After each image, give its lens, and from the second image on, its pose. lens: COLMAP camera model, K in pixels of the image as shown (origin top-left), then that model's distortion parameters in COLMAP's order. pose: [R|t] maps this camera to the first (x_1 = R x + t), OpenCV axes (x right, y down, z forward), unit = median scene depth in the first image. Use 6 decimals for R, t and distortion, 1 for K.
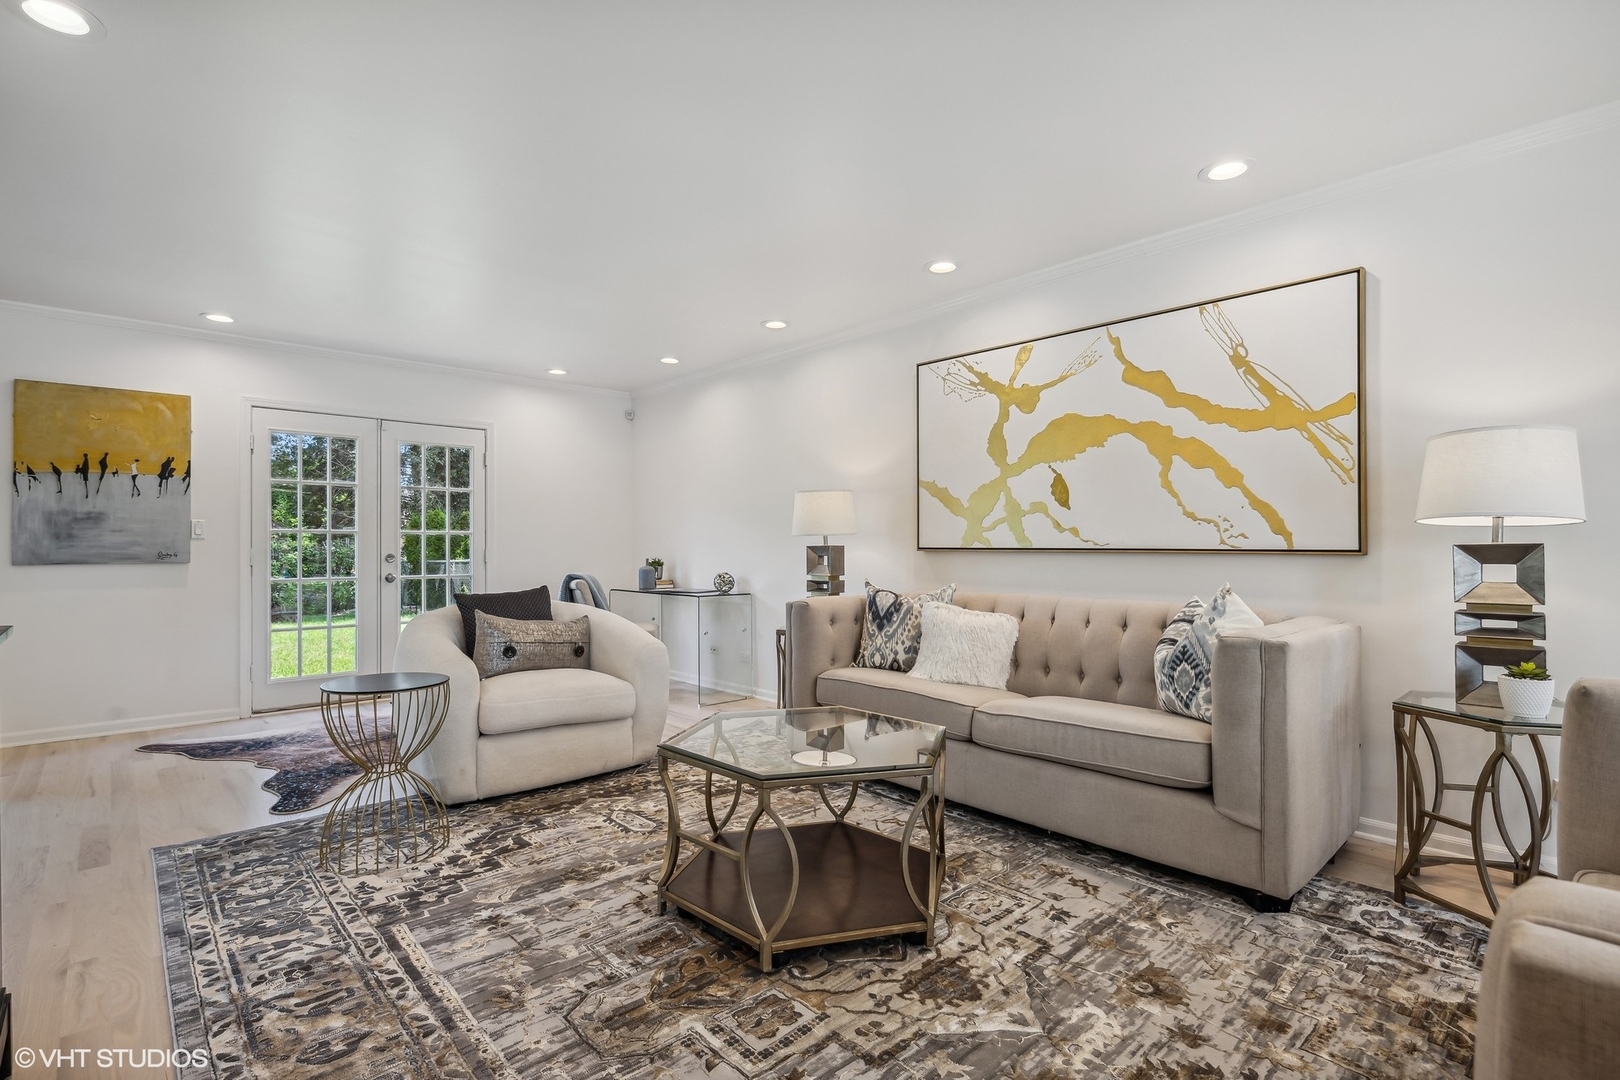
lens RADIAL K [[754.4, 0, 804.0], [0, 754.4, 542.4], [0, 0, 1]] dist [-0.004794, -0.000650]
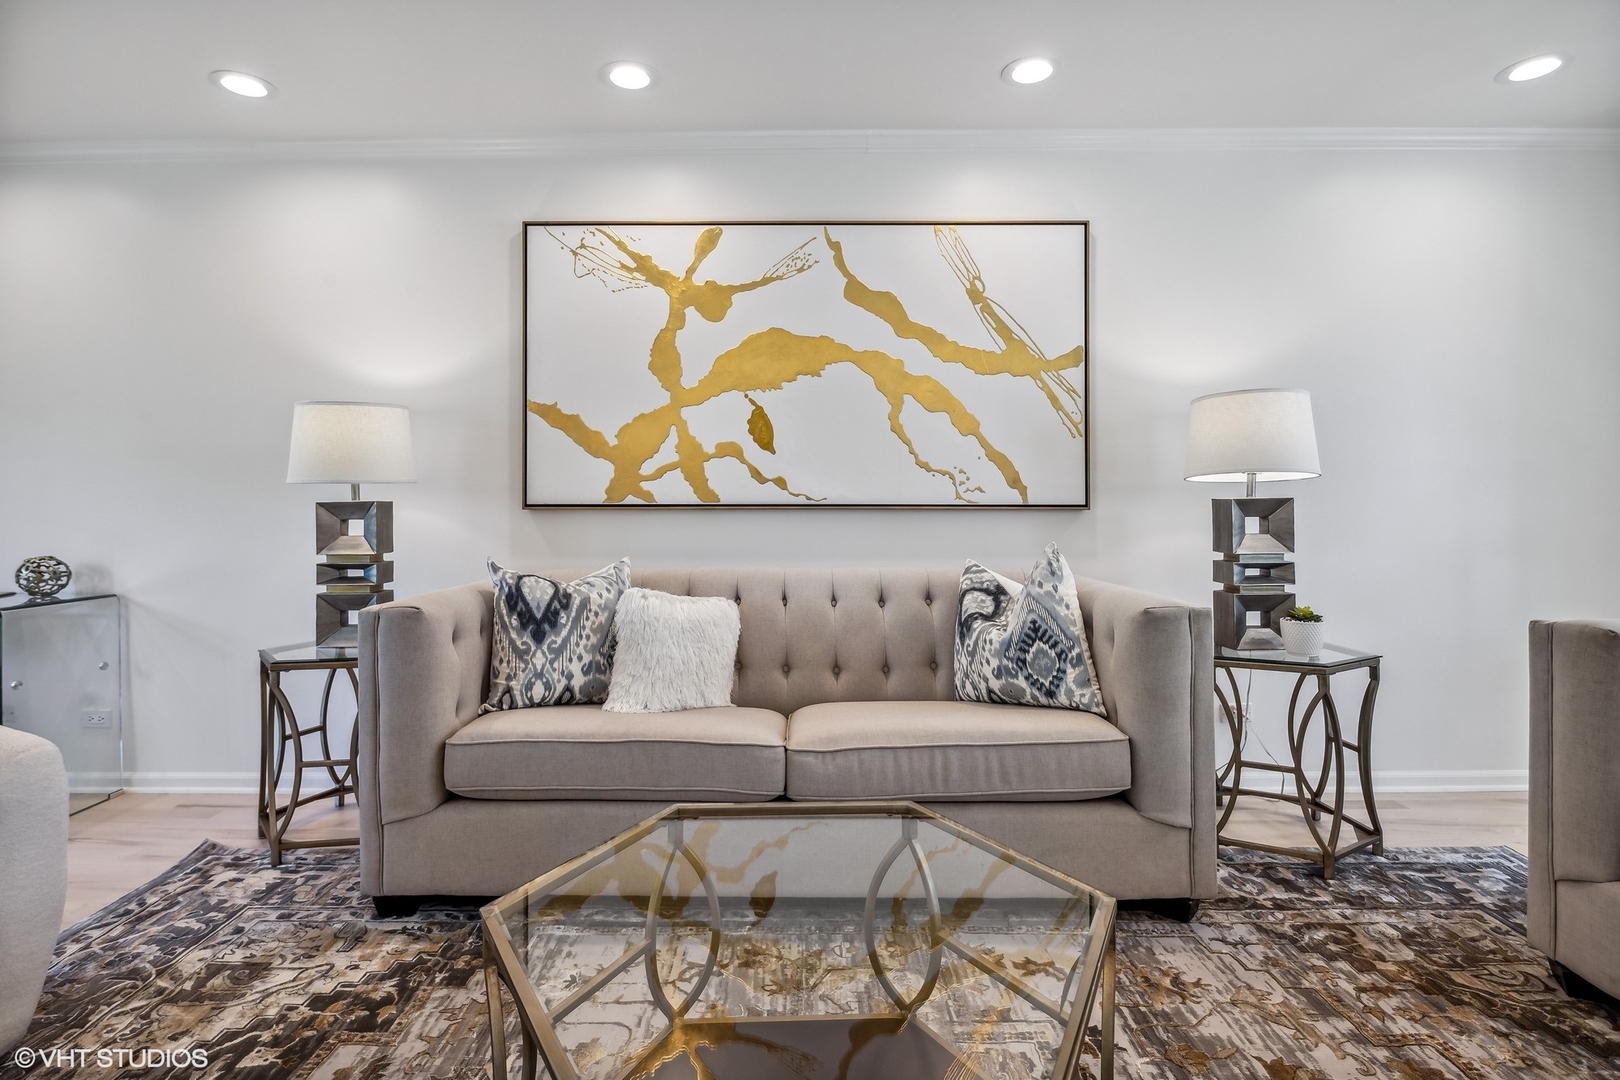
lens RADIAL K [[820.8, 0, 839.4], [0, 820.8, 495.8], [0, 0, 1]] dist [-0.002422, -0.002601]
pose [[0.685302, 0.004537, 0.728245, -0.224669], [-0.001534, 0.999987, -0.004787, 0.003195], [-0.728257, 0.002163, 0.685301, 0.403721]]
